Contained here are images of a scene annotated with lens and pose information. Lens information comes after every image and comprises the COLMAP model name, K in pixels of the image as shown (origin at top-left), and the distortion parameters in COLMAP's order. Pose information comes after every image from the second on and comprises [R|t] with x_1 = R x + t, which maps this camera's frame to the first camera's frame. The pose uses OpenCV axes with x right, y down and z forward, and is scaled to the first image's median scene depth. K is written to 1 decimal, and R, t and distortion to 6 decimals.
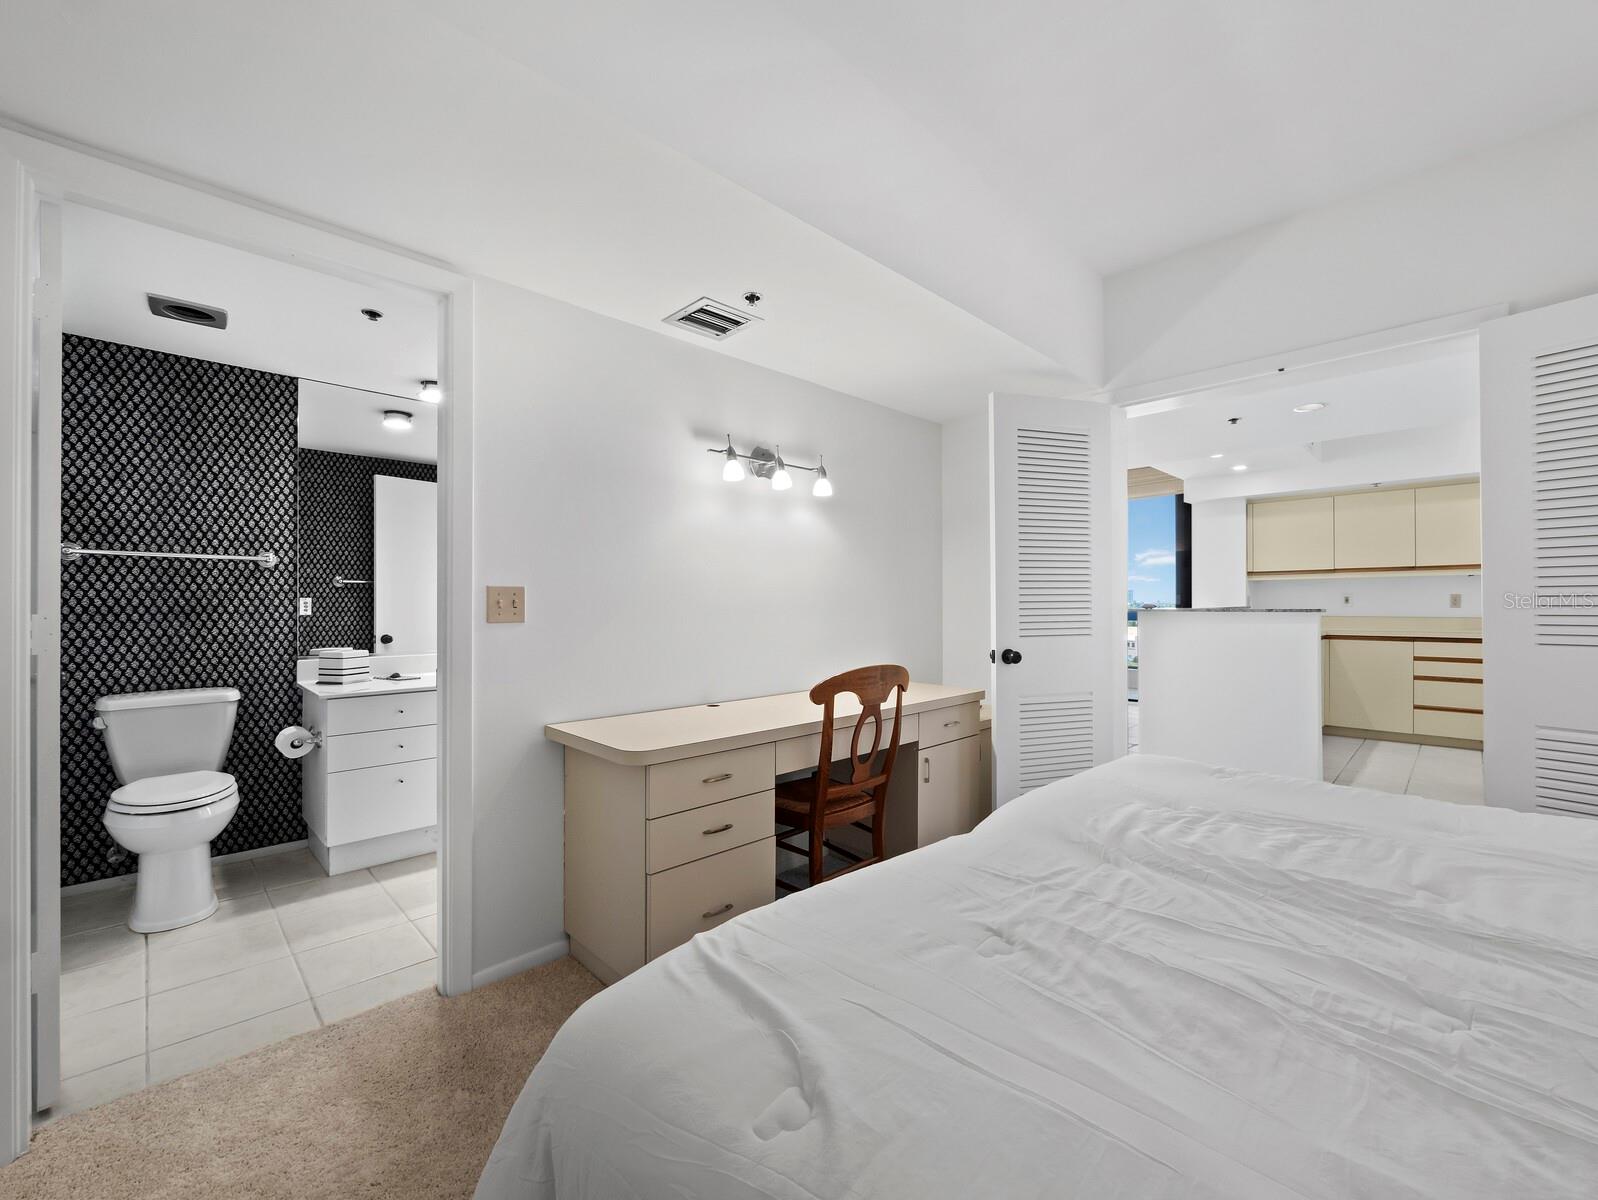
lens RADIAL K [[672.7, 0, 808.7], [0, 672.7, 603.6], [0, 0, 1]] dist [-0.000474, 0.001995]
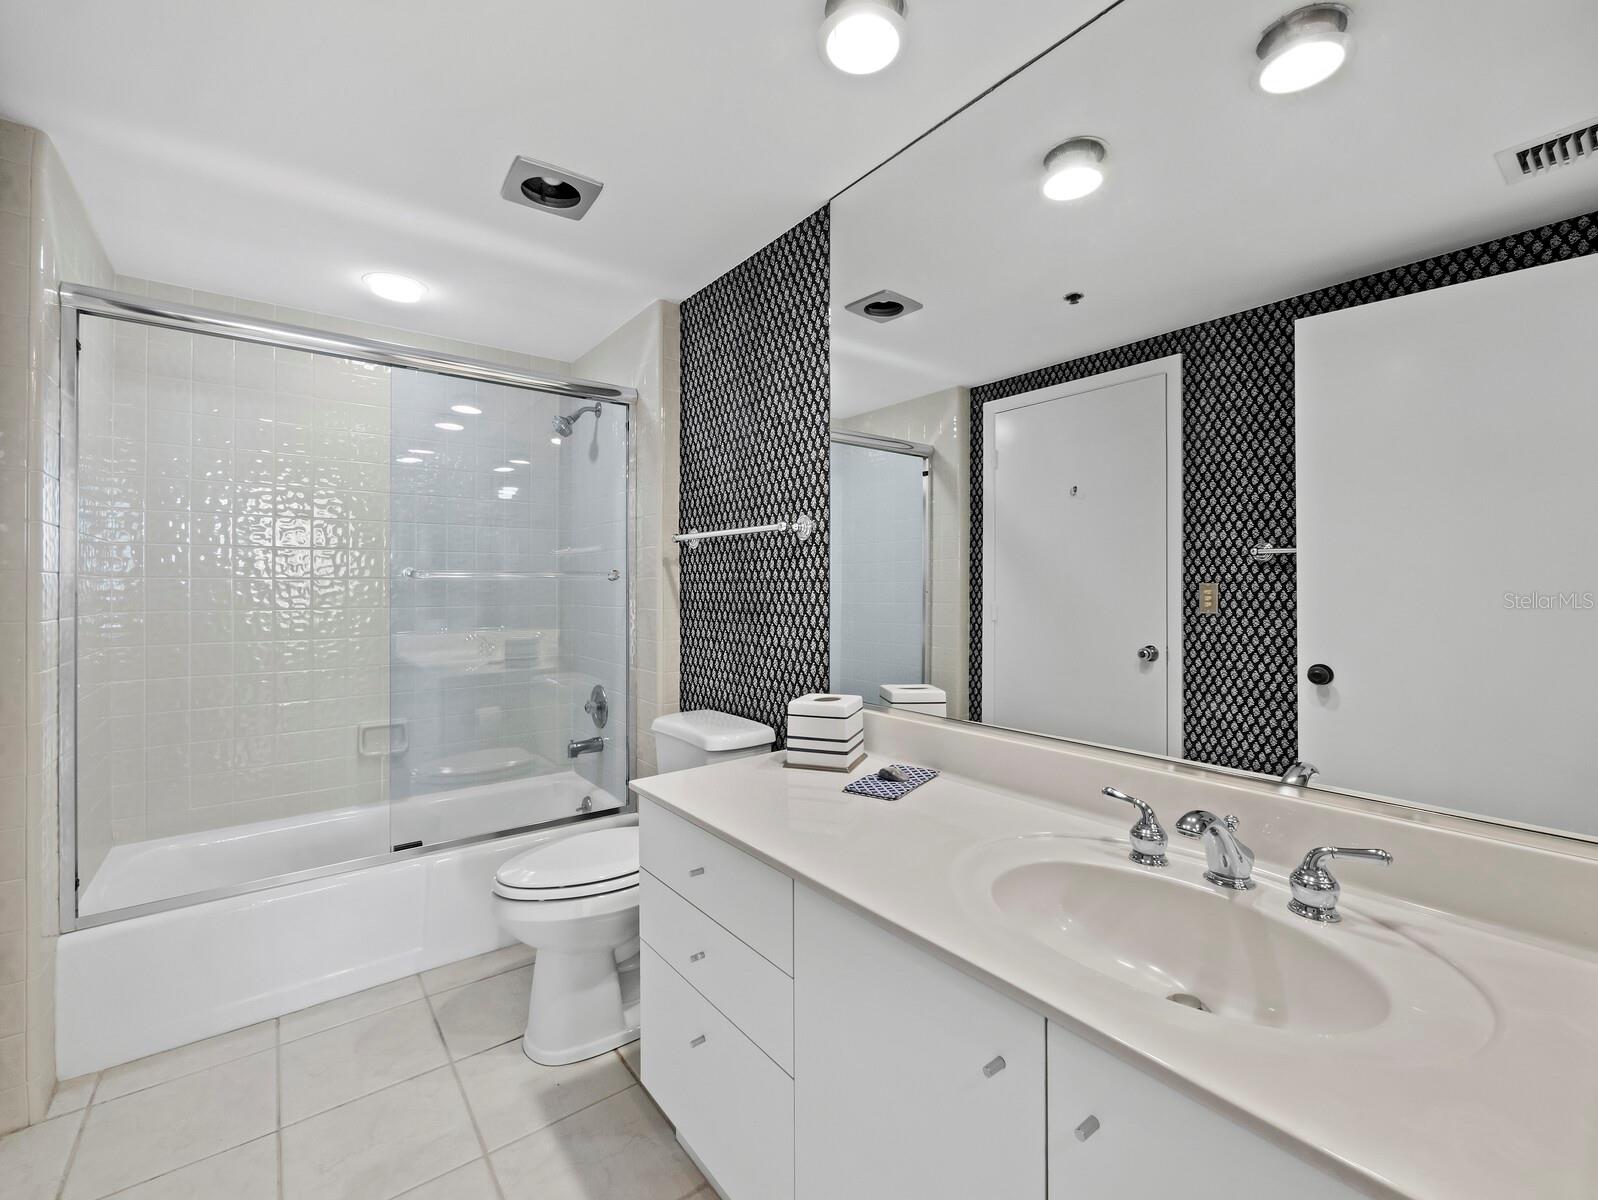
lens RADIAL K [[672.7, 0, 797.8], [0, 672.7, 584.3], [0, 0, 1]] dist [-0.000474, 0.001995]
pose [[-0.127539, 0.007924, -0.991802, -0.197954], [0.002499, 0.999967, 0.007668, -0.018560], [0.991830, -0.001500, -0.127555, 1.048297]]
